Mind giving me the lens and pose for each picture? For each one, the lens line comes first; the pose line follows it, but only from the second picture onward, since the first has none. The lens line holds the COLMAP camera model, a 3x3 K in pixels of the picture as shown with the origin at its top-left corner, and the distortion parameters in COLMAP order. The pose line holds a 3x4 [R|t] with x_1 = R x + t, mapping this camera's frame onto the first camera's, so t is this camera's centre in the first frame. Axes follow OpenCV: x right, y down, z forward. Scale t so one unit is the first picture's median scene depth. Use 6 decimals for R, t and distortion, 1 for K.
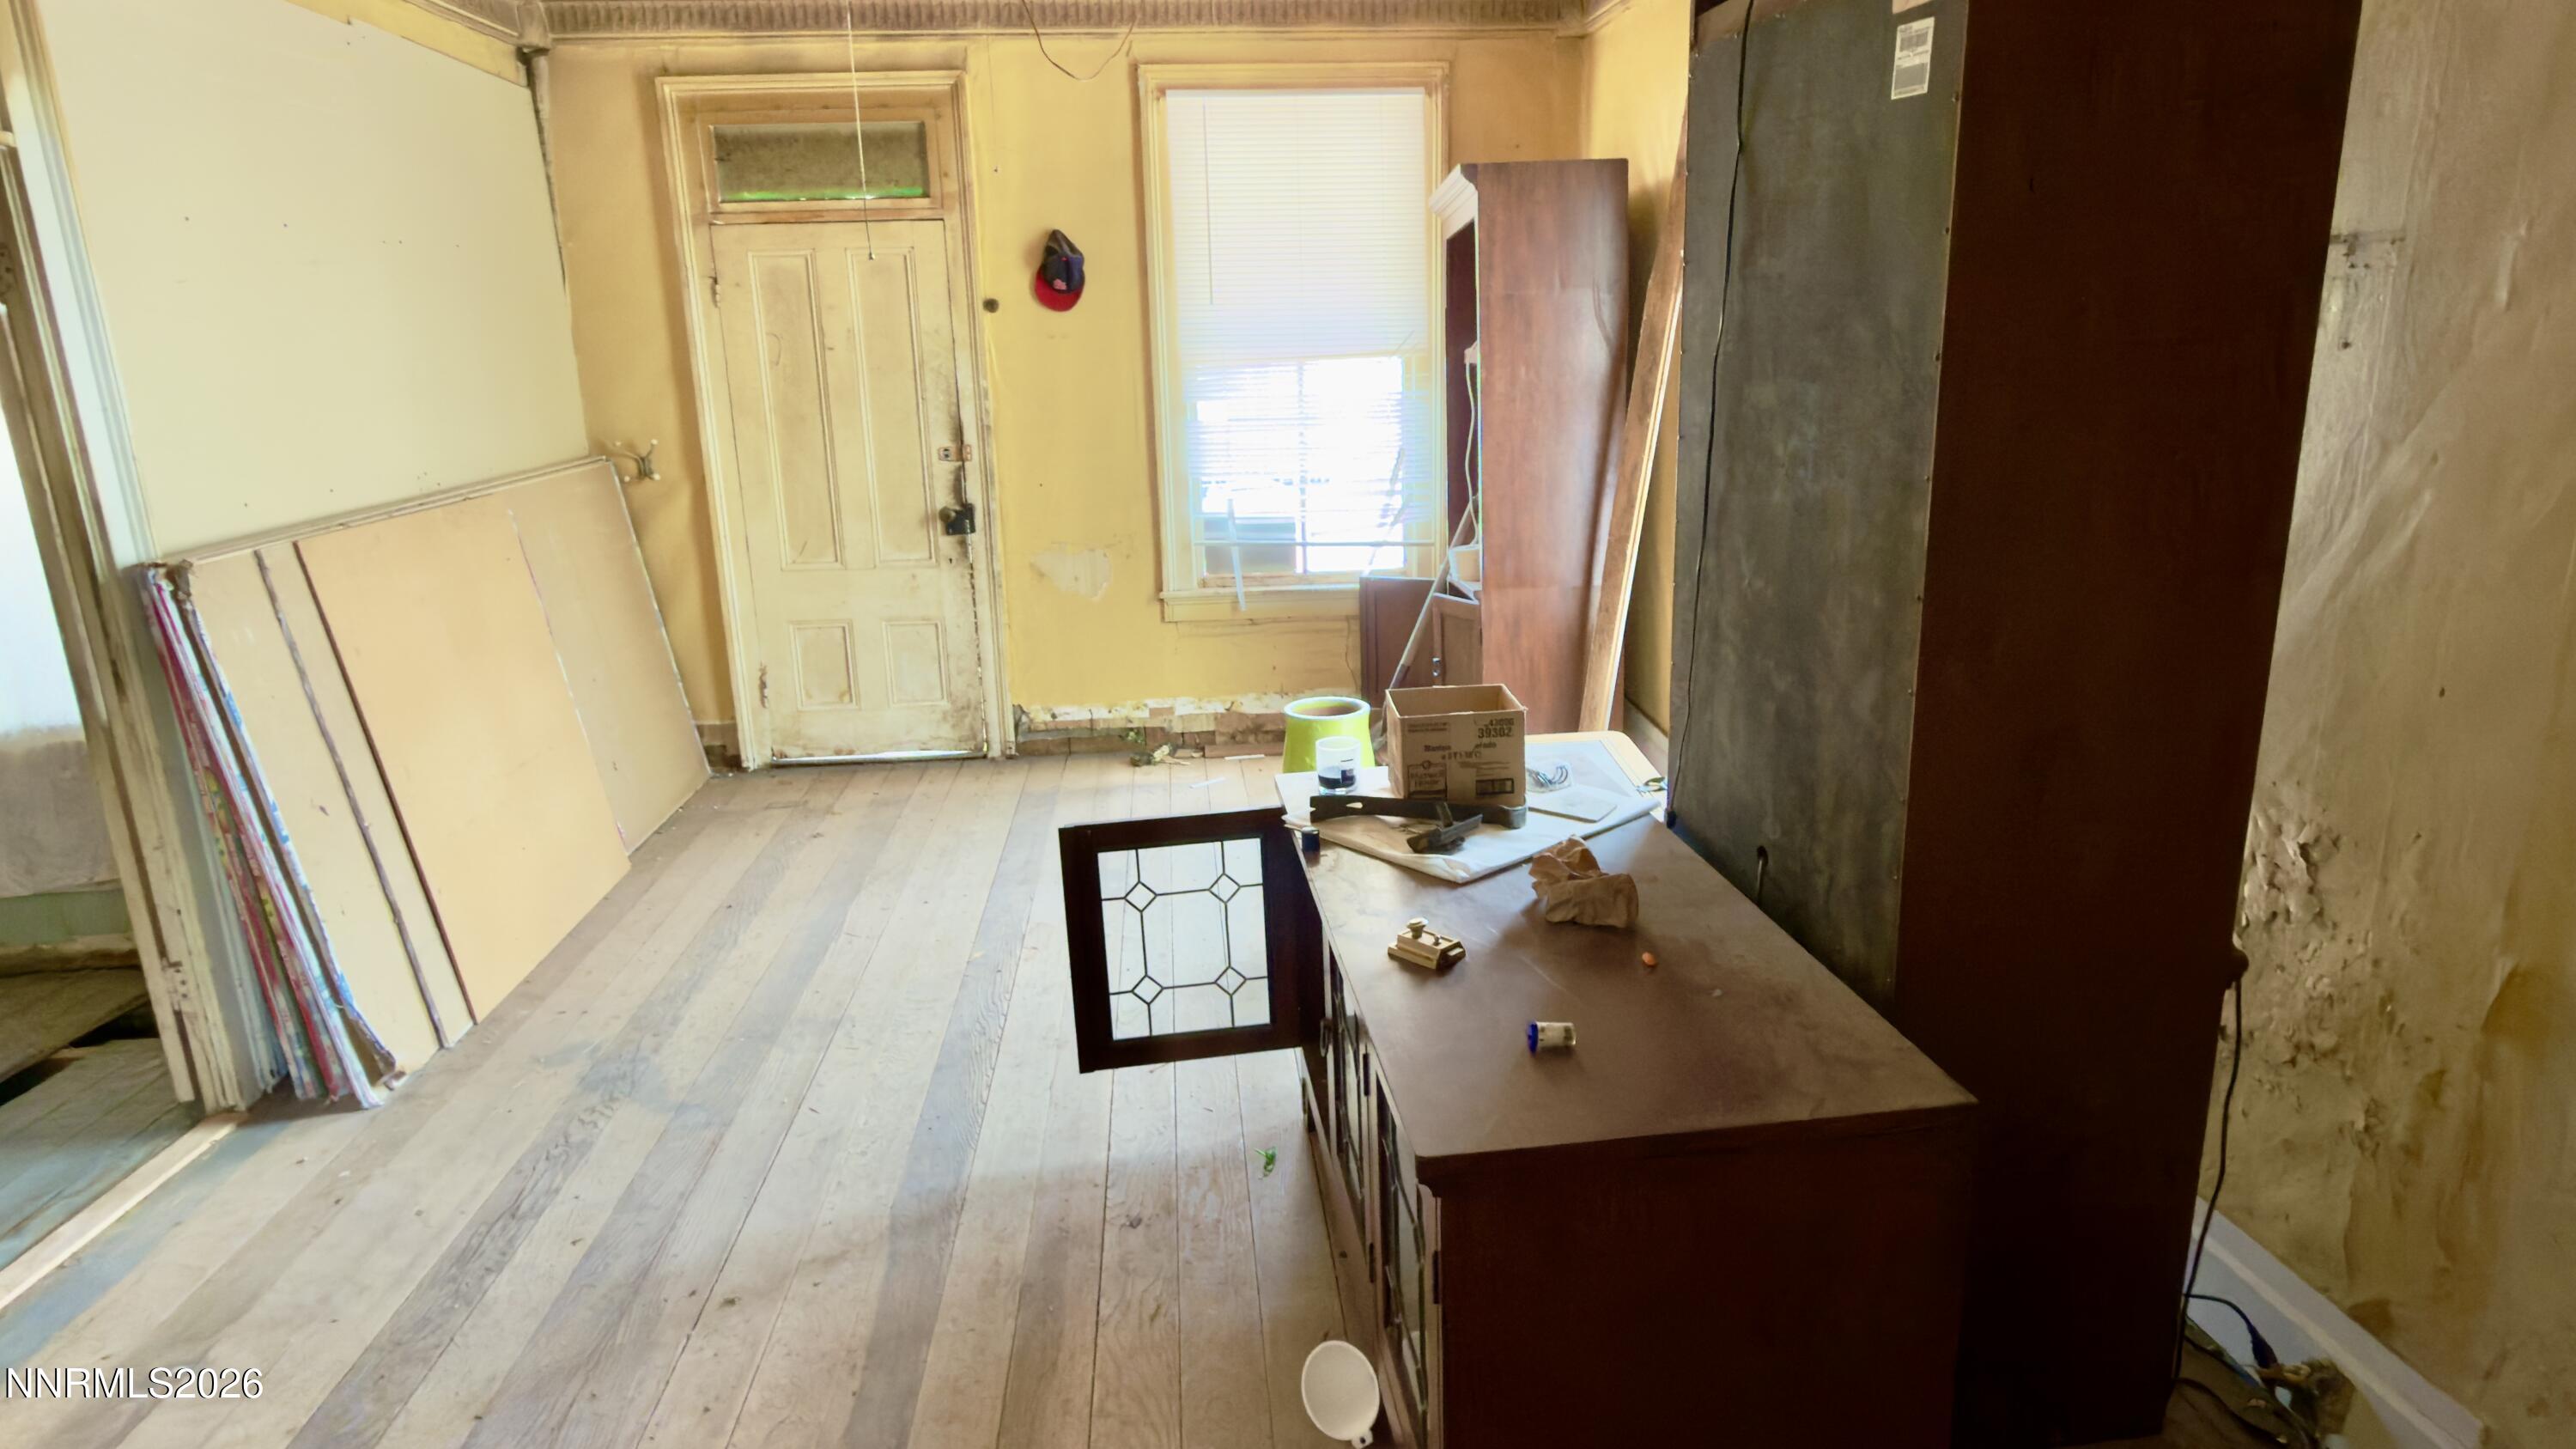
lens RADIAL K [[1465.0, 0, 1305.2], [0, 1465.0, 720.4], [0, 0, 1]] dist [0.001931, -0.000849]
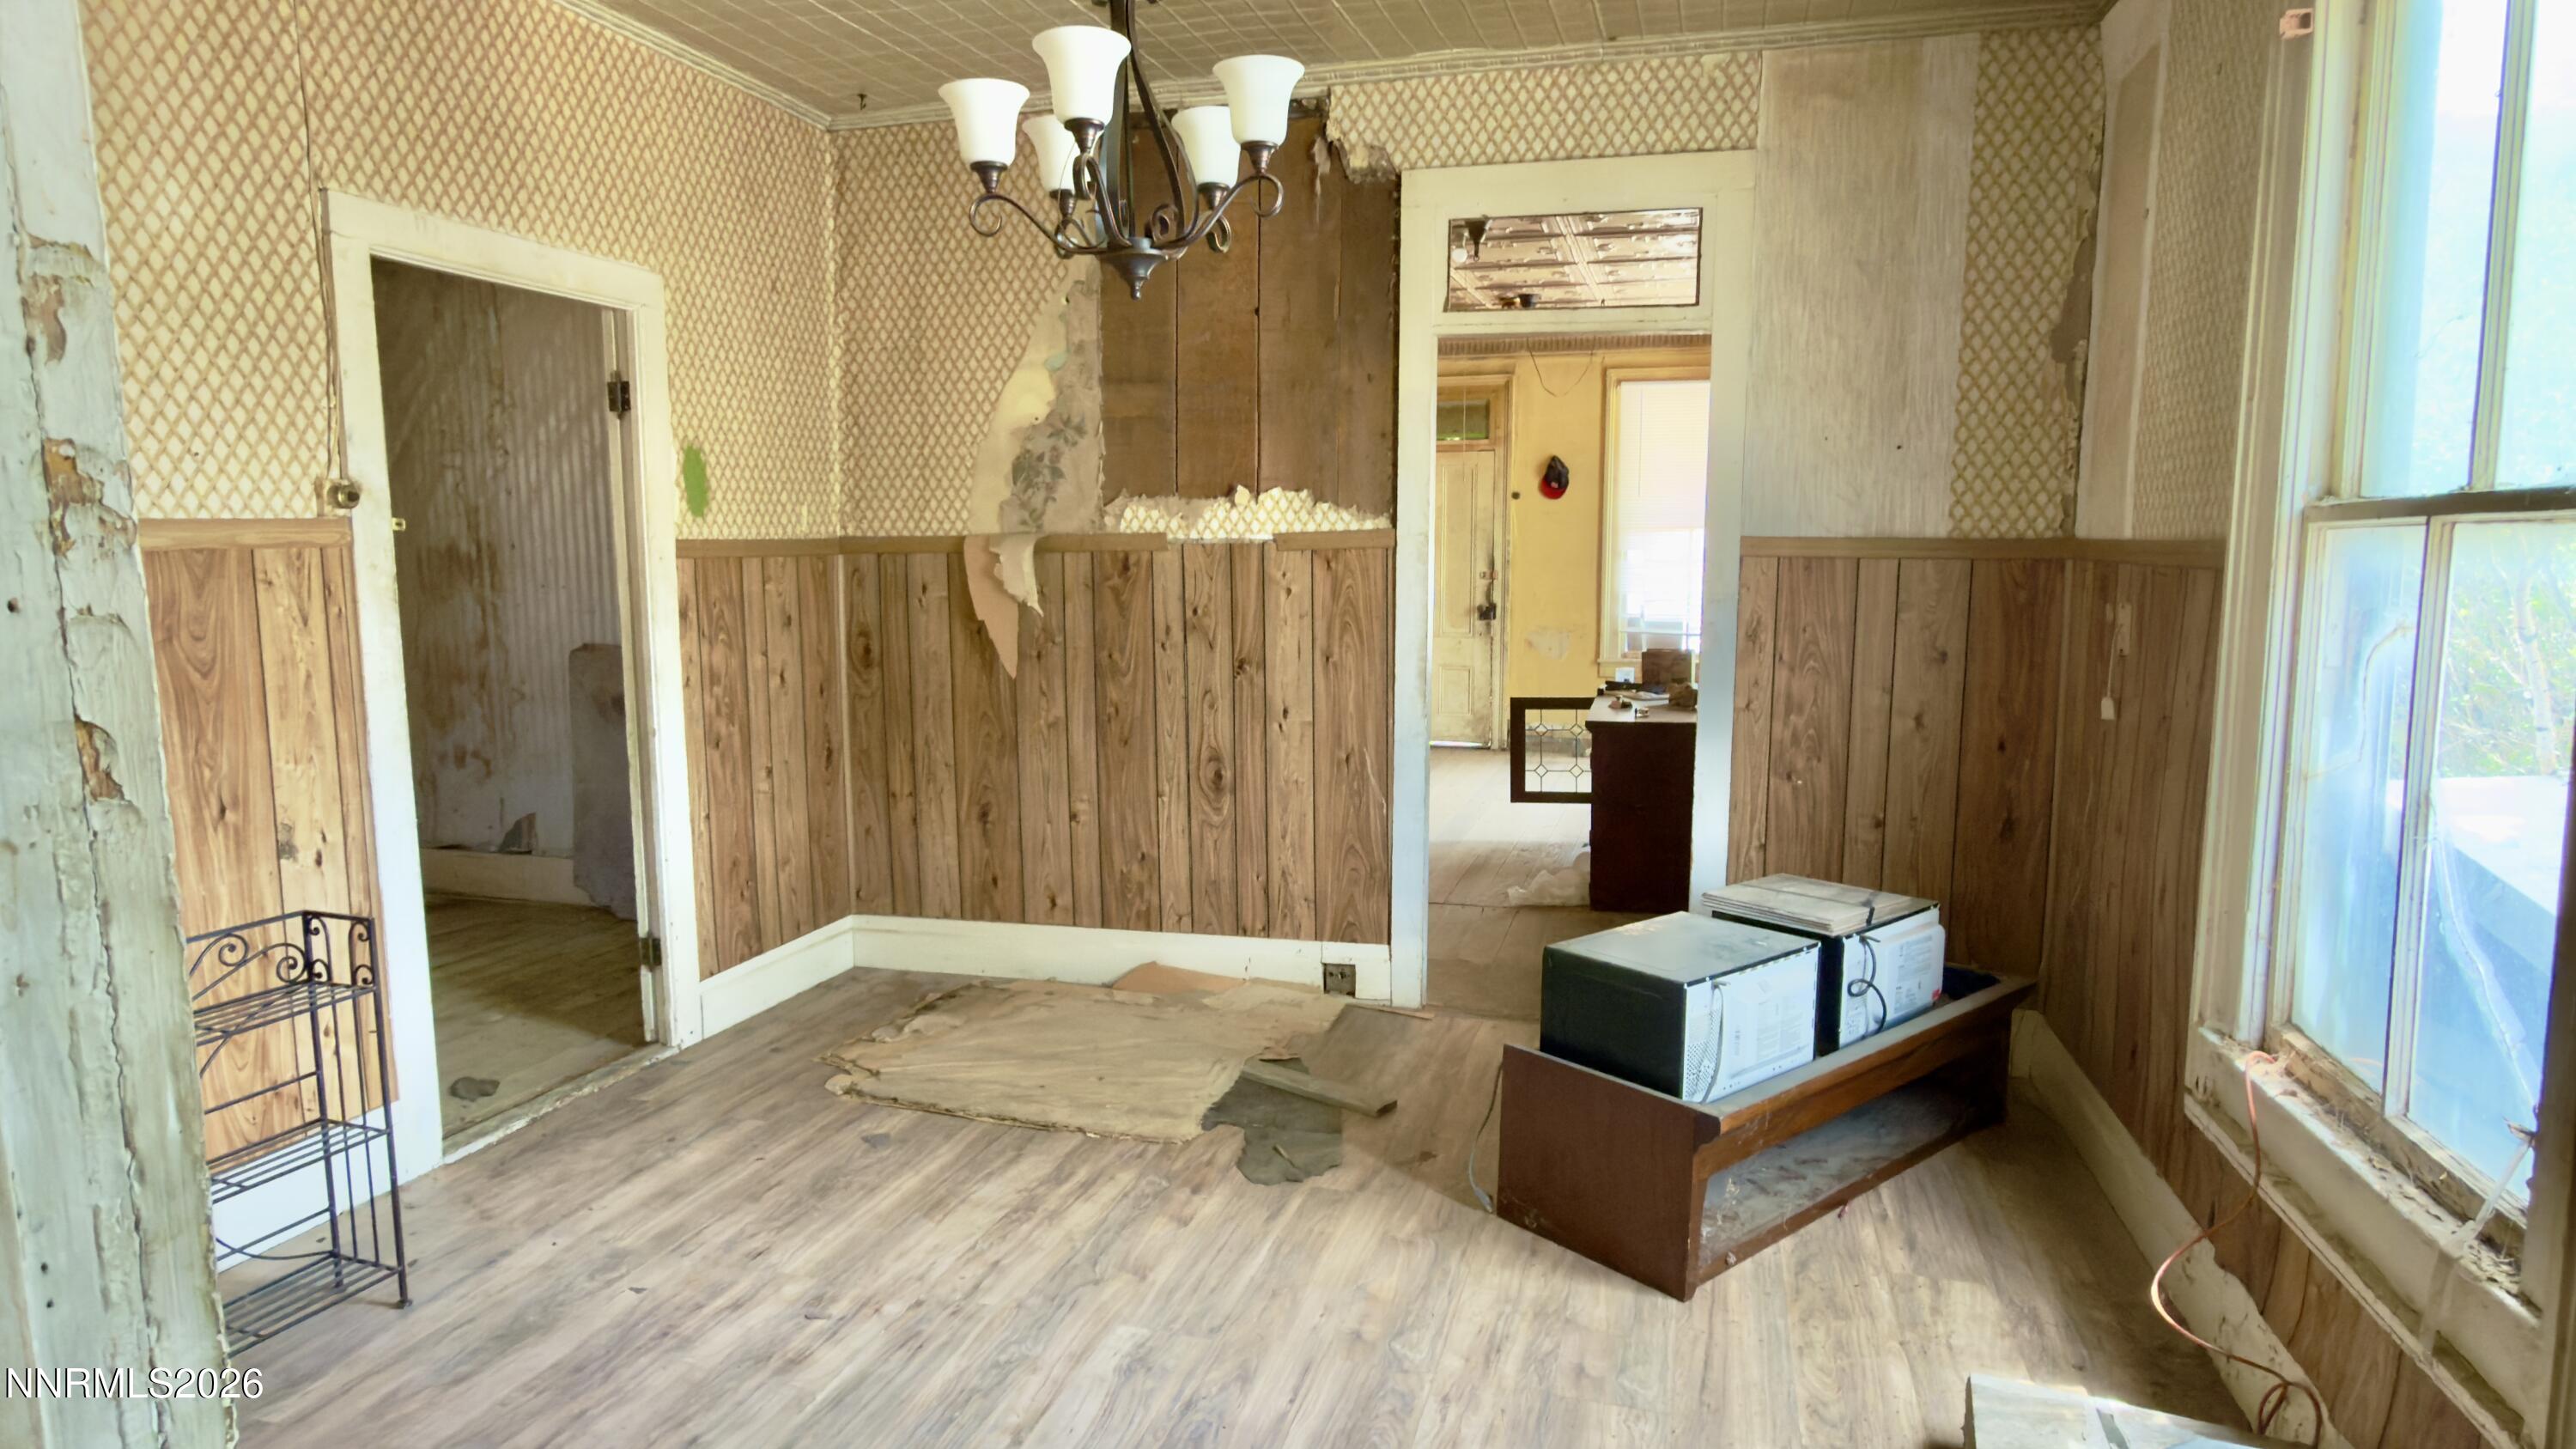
lens RADIAL K [[1465.0, 0, 1291.4], [0, 1465.0, 730.2], [0, 0, 1]] dist [0.001931, -0.000849]
pose [[0.930662, 0.068387, -0.359432, 0.199127], [-0.111249, 0.988756, -0.099926, 0.216693], [0.348557, 0.132984, 0.927806, -0.743878]]
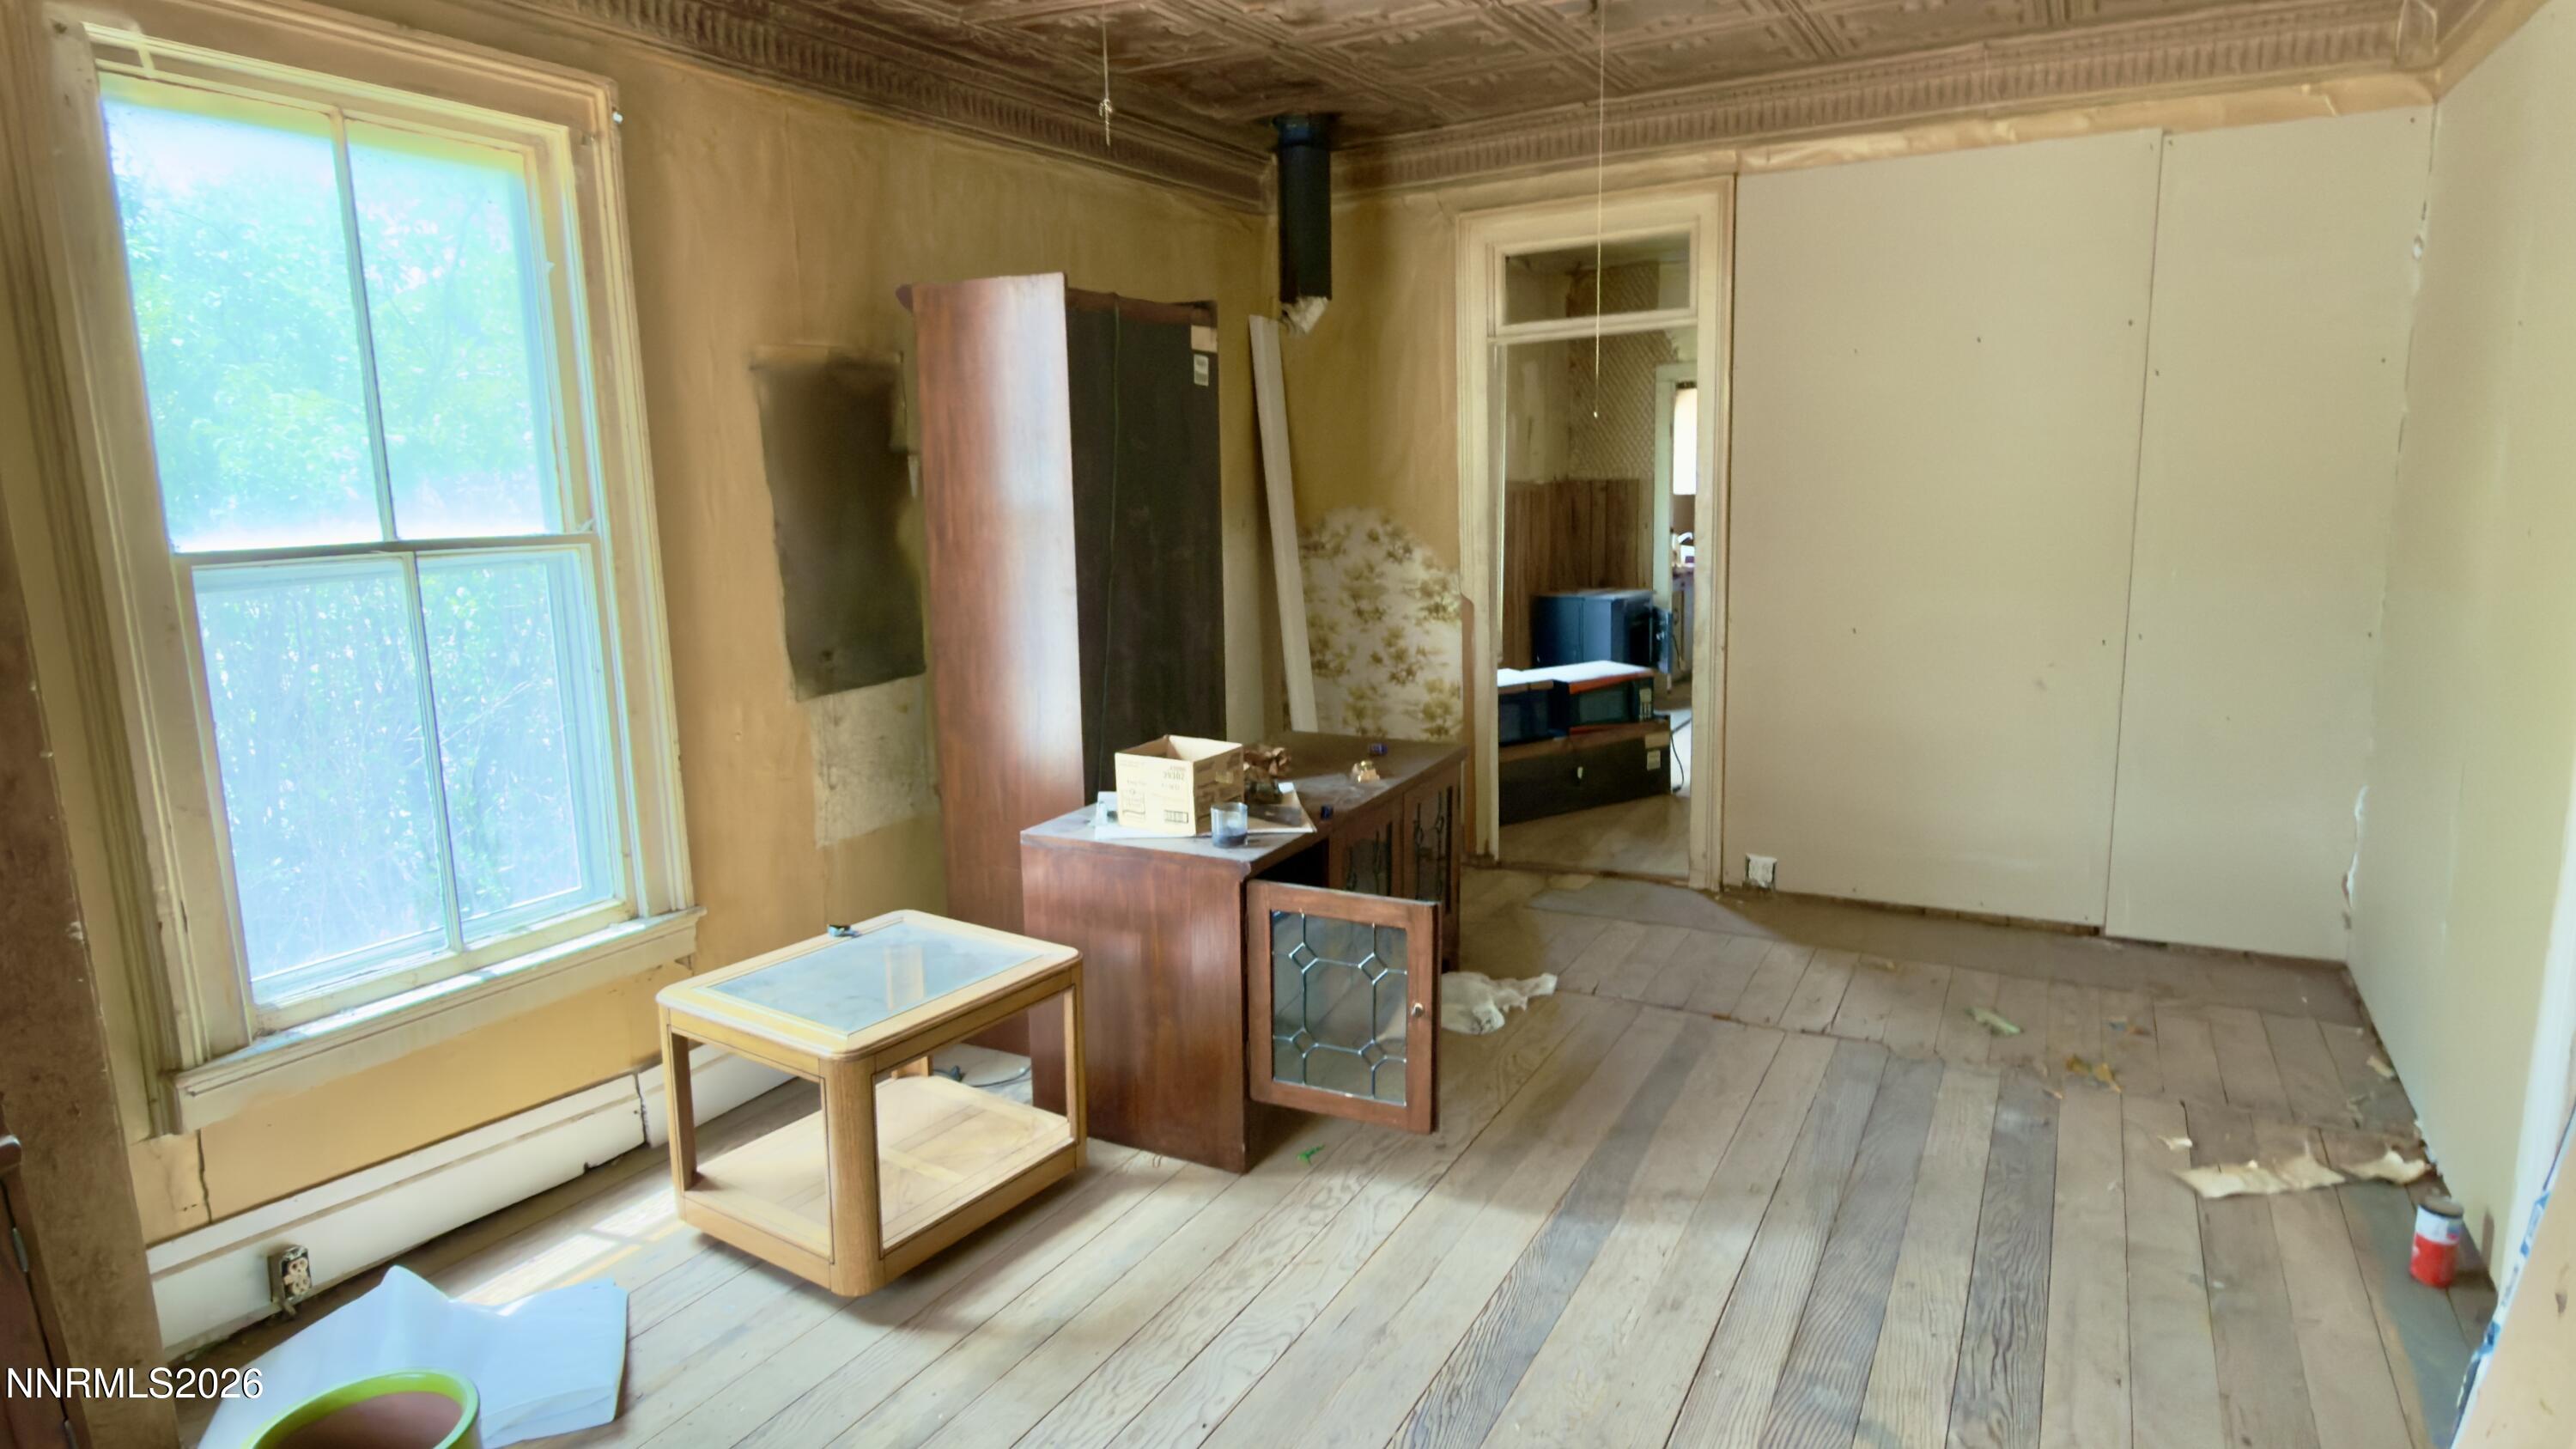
lens RADIAL K [[1465.0, 0, 1289.9], [0, 1465.0, 723.8], [0, 0, 1]] dist [0.001931, -0.000849]
pose [[-0.829615, -0.054373, 0.555682, -0.708697], [0.182383, 0.914261, 0.361750, -0.489944], [-0.527708, 0.401460, -0.748568, 1.910259]]
